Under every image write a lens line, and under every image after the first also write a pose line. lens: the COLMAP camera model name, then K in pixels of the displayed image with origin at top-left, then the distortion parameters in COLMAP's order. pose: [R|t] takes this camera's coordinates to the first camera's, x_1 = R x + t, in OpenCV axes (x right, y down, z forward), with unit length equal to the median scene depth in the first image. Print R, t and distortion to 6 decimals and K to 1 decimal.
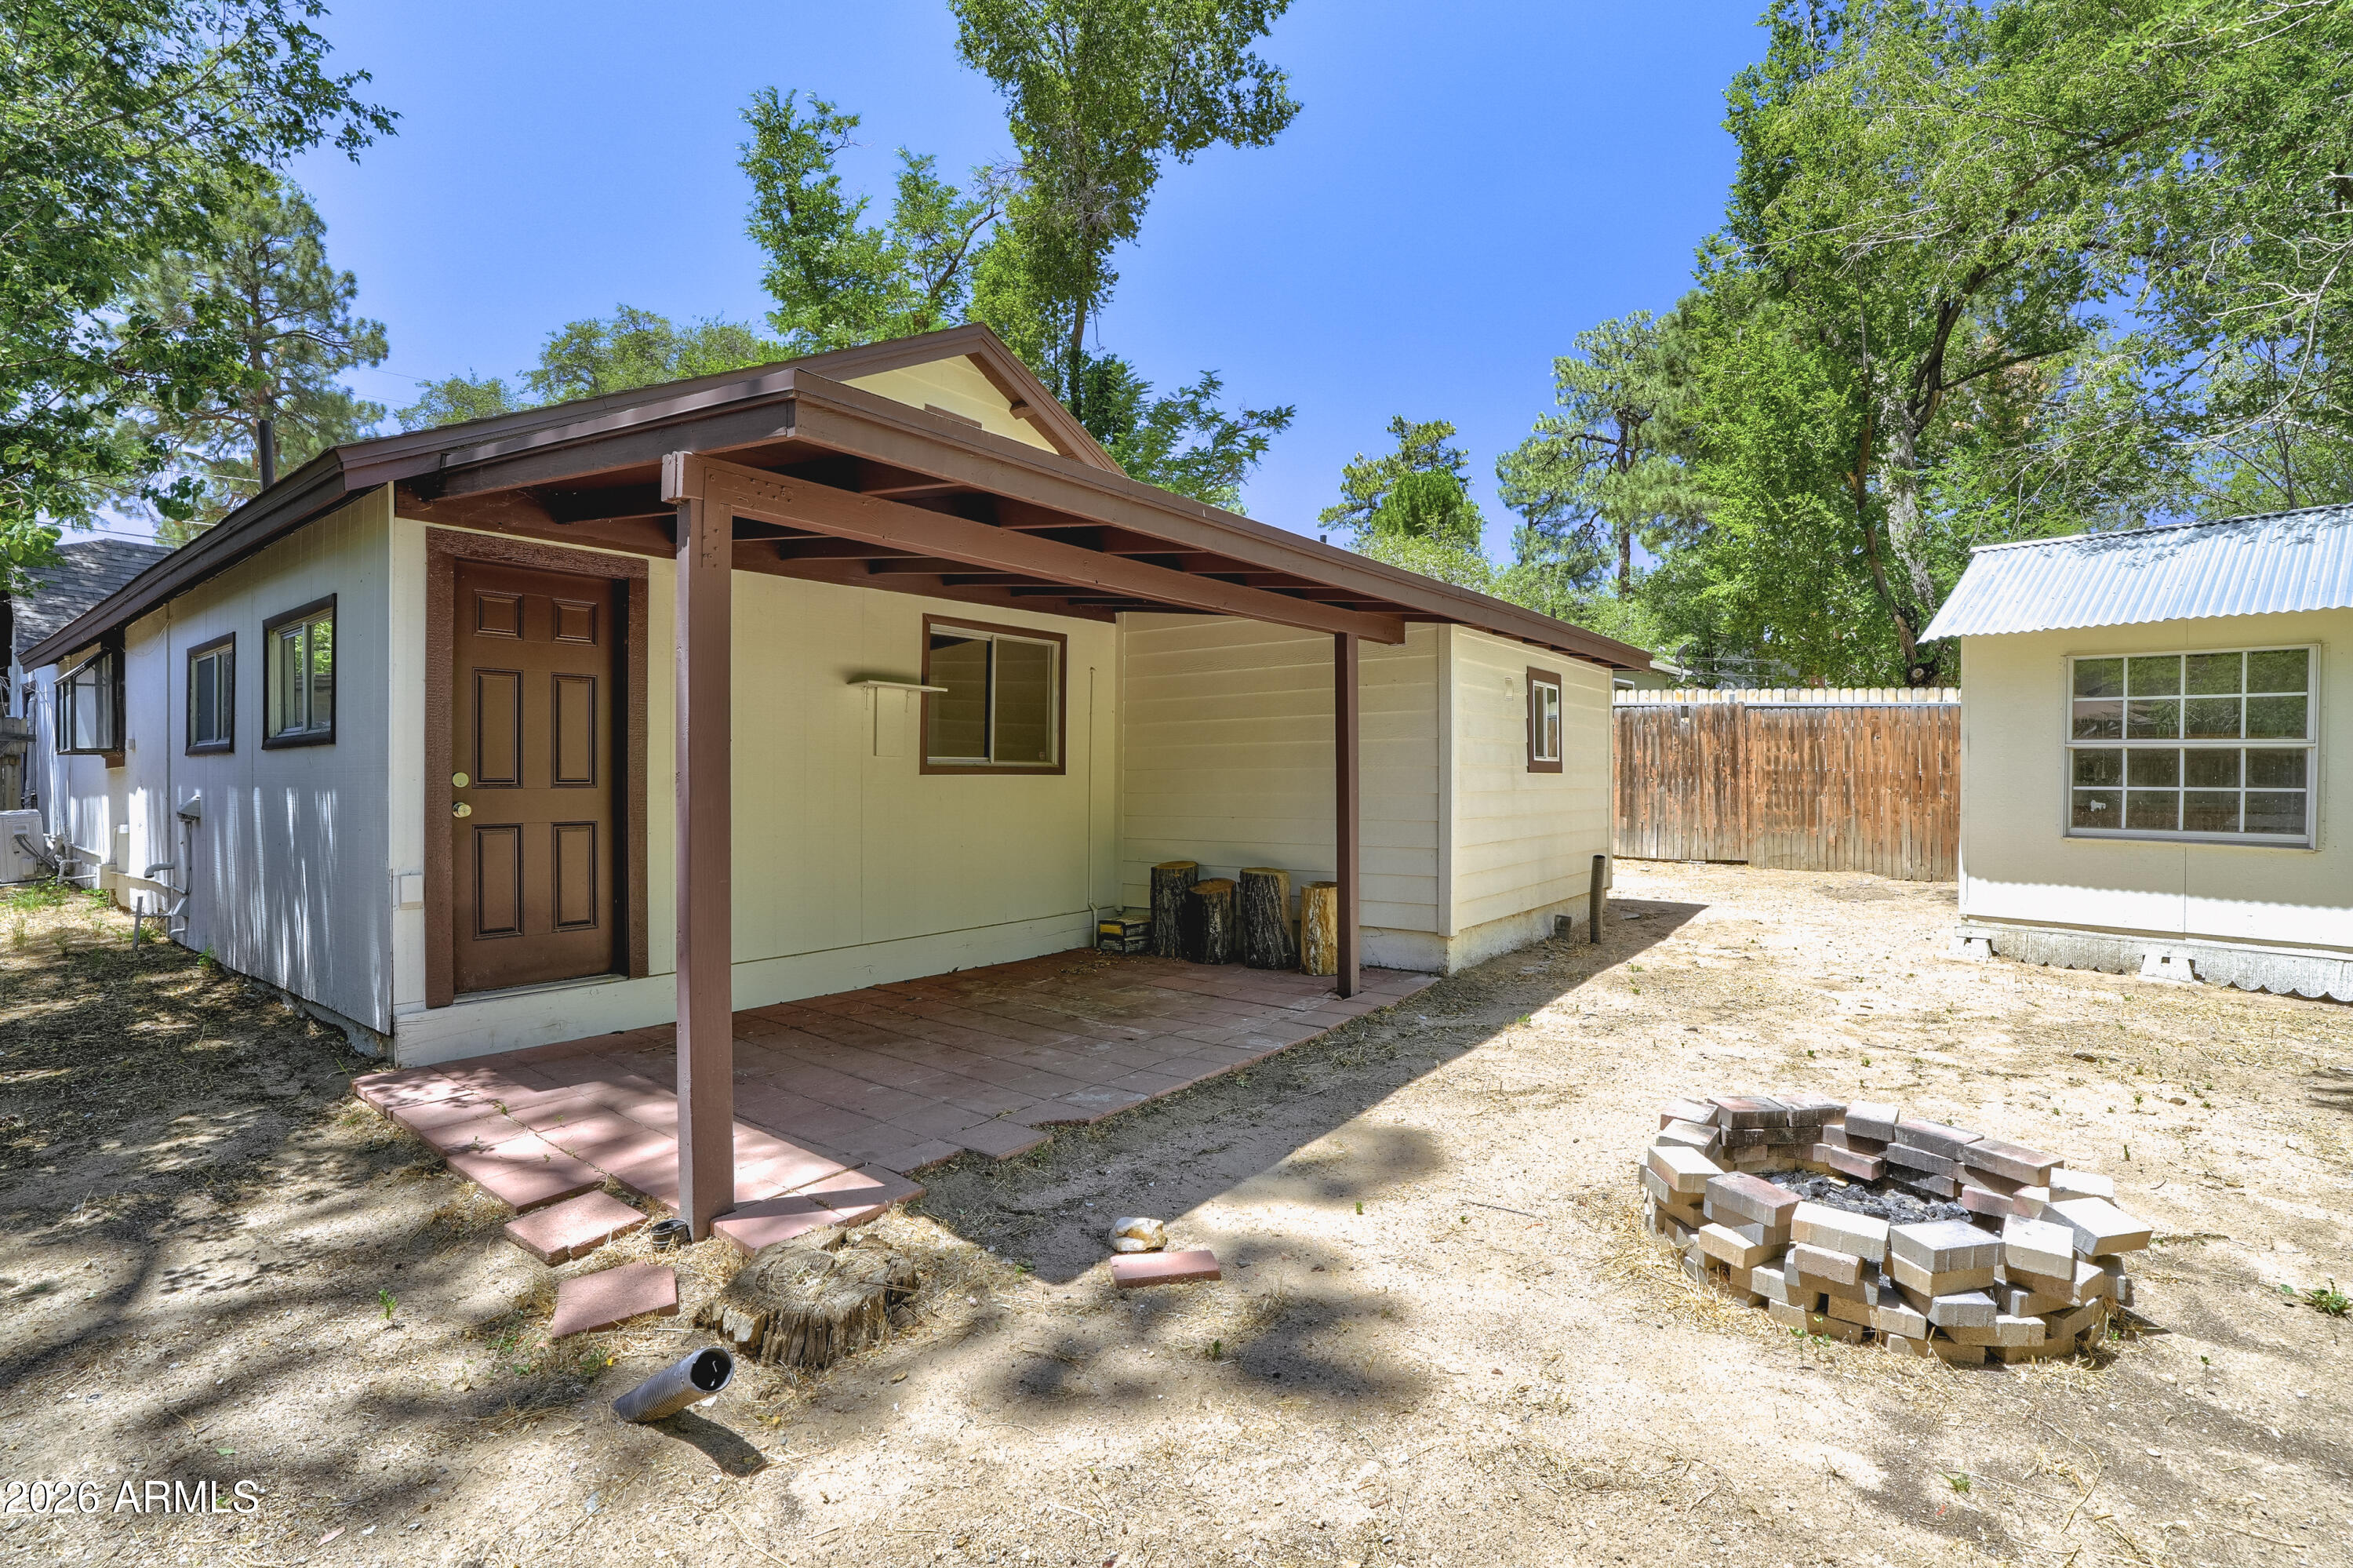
lens RADIAL K [[1086.5, 0, 1172.7], [0, 1086.5, 785.9], [0, 0, 1]] dist [-0.046498, 0.005081]
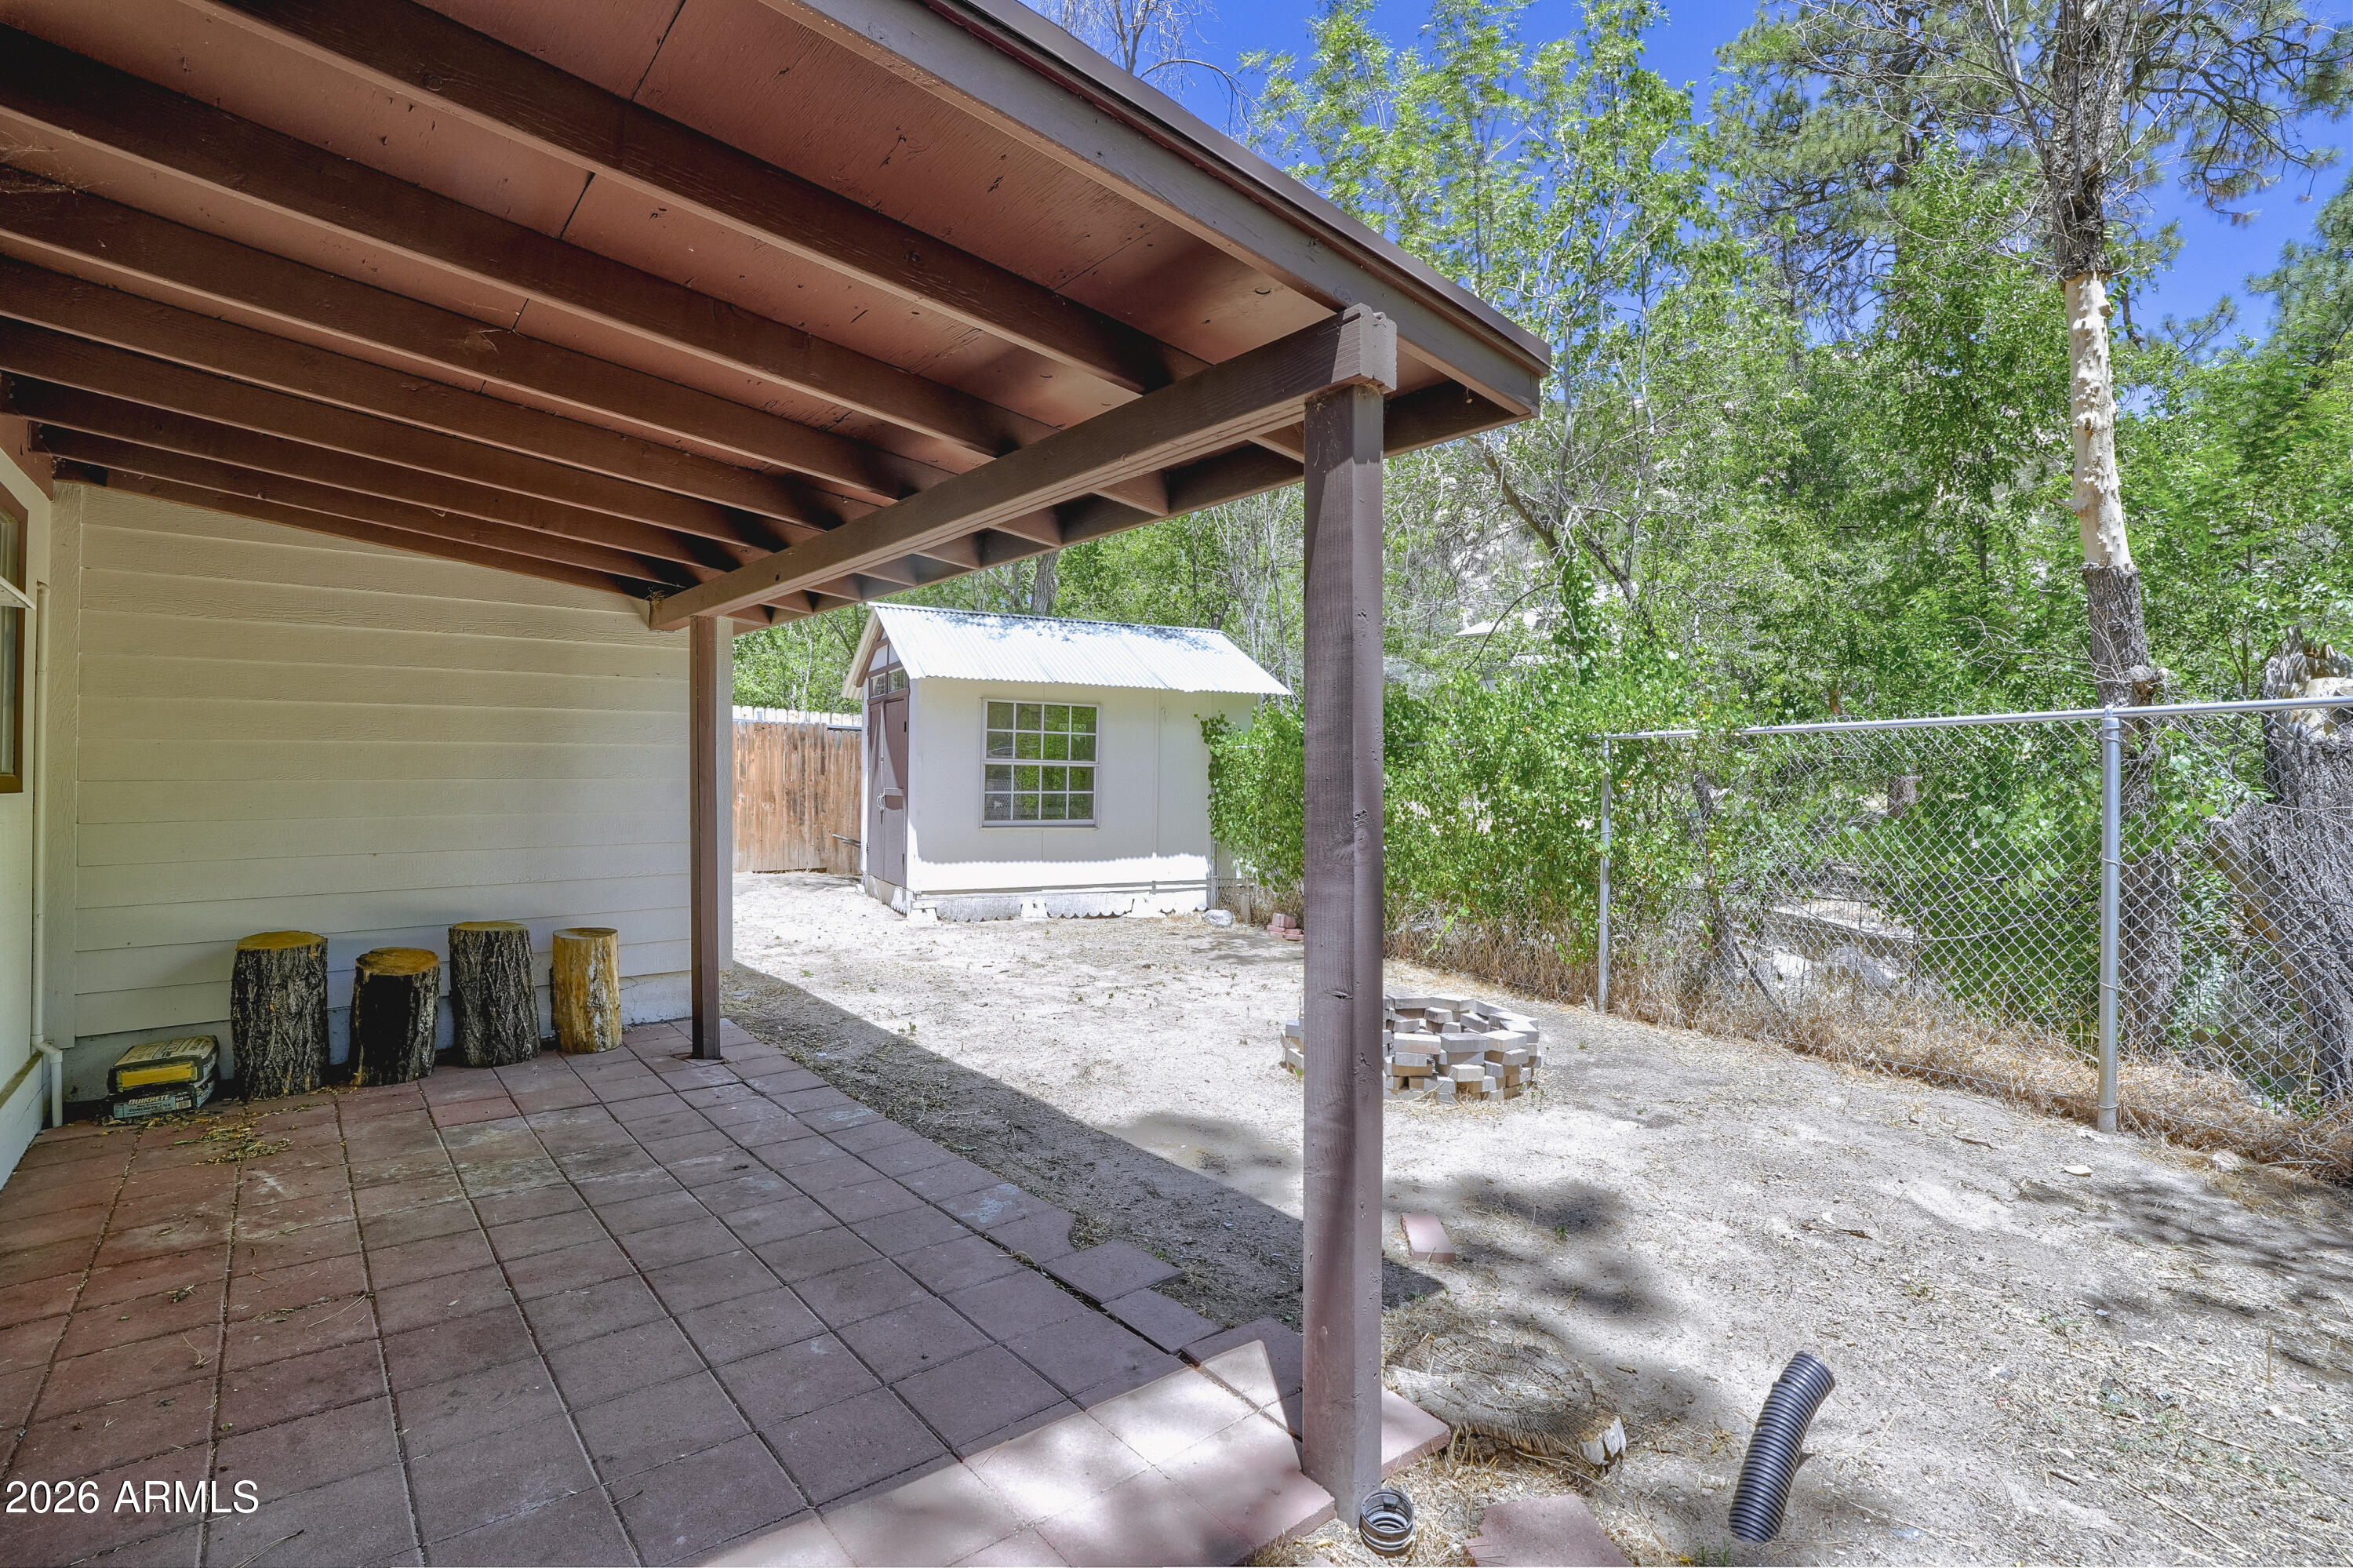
lens RADIAL K [[1086.5, 0, 1172.9], [0, 1086.5, 776.3], [0, 0, 1]] dist [-0.046498, 0.005081]
pose [[0.216776, 0.000716, 0.976221, -0.584244], [0.005852, 0.999981, -0.002033, -0.017565], [-0.976204, 0.006153, 0.216768, 0.504197]]
